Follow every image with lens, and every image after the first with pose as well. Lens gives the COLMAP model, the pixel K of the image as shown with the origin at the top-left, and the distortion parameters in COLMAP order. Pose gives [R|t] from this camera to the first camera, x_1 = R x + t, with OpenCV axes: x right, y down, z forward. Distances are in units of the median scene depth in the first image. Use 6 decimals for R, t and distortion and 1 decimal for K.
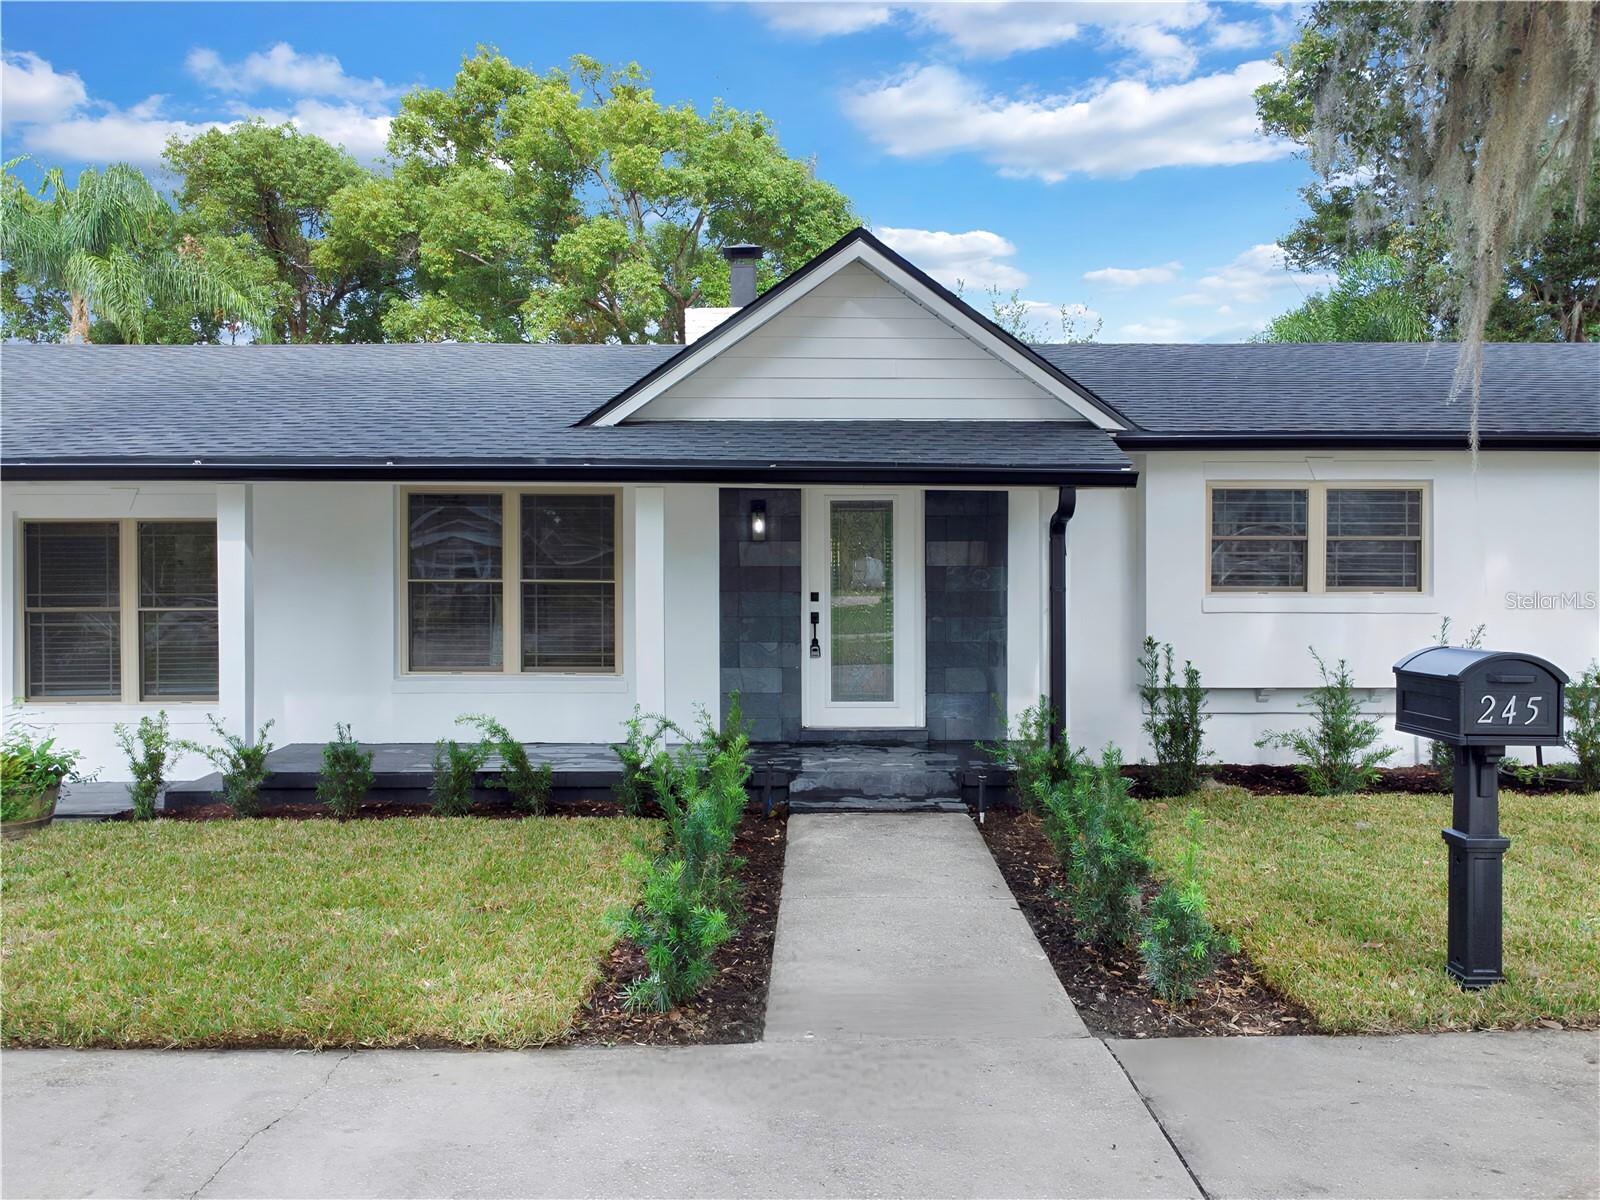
lens RADIAL K [[1127.5, 0, 800.0], [0, 1127.5, 600.0], [0, 0, 1]] dist [0.044399, 0.001070]
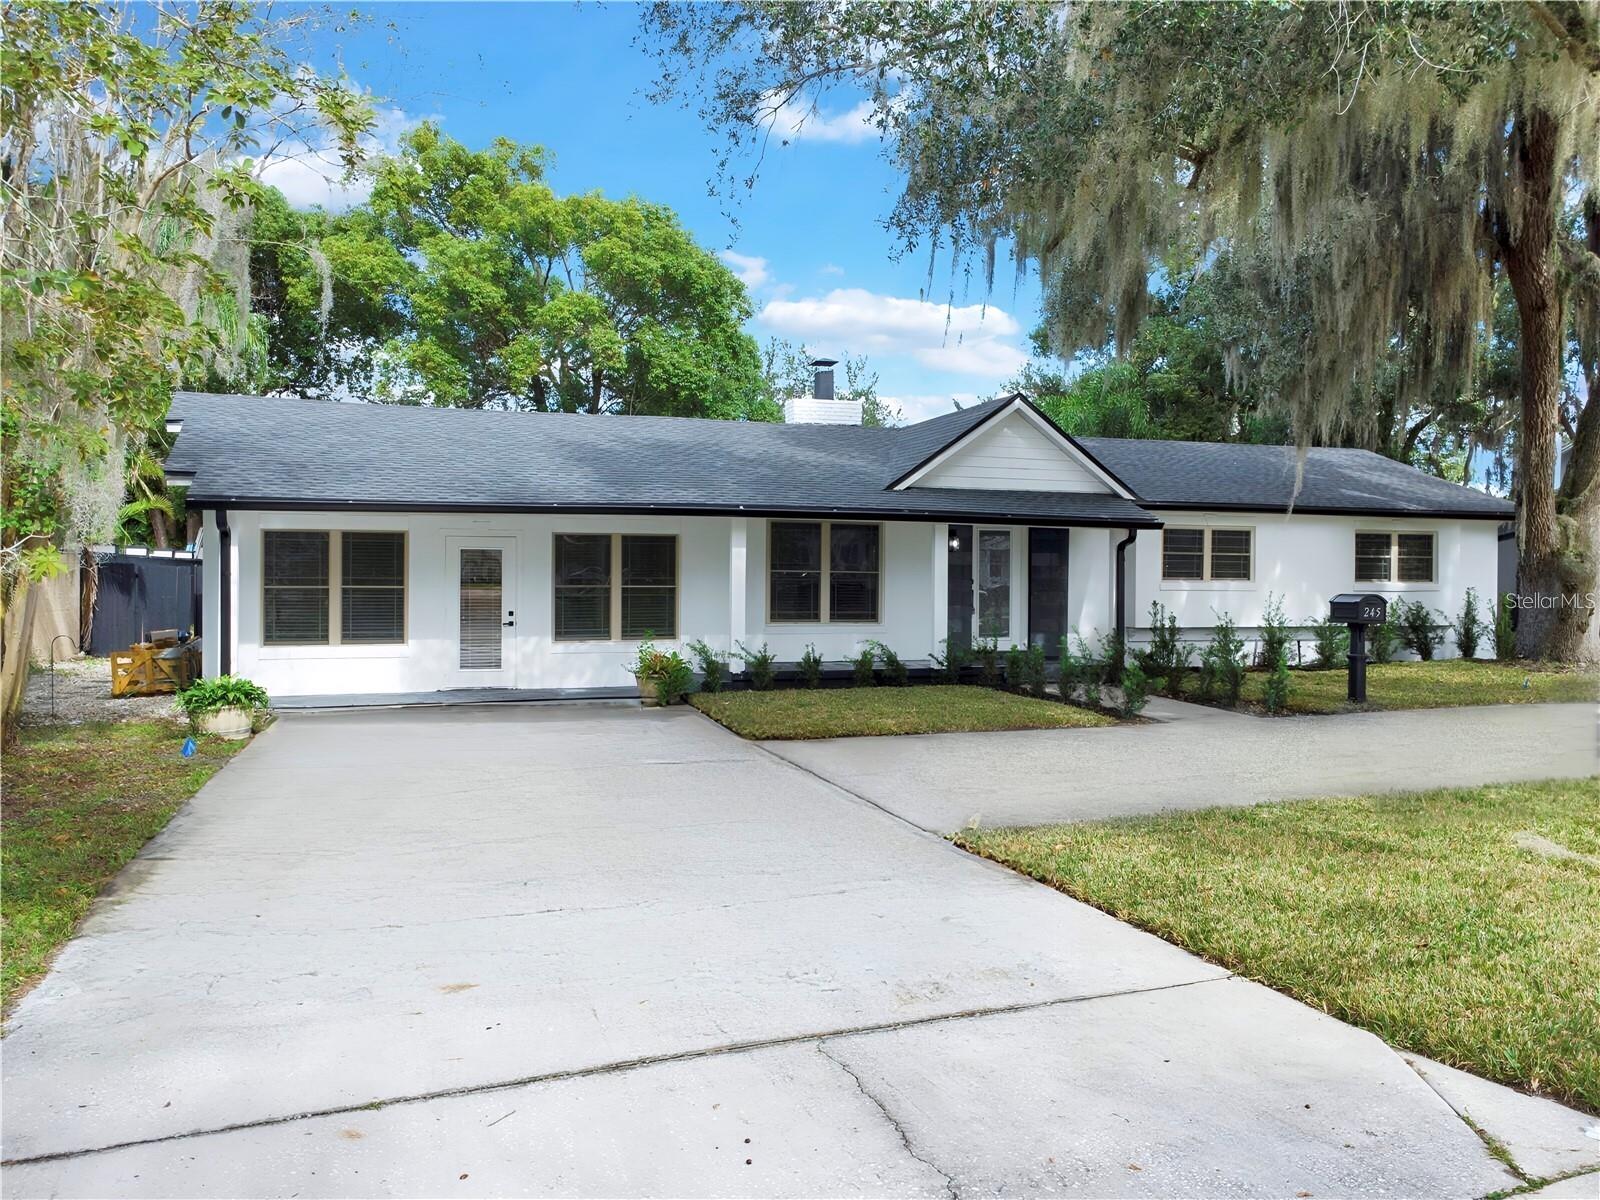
lens RADIAL K [[1110.6, 0, 800.0], [0, 1110.6, 600.0], [0, 0, 1]] dist [0.087516, -0.000412]
pose [[0.955920, 0.001697, 0.293622, -0.816416], [0.000475, 0.999973, -0.007324, 0.041891], [-0.293627, 0.007141, 0.955893, -0.687231]]
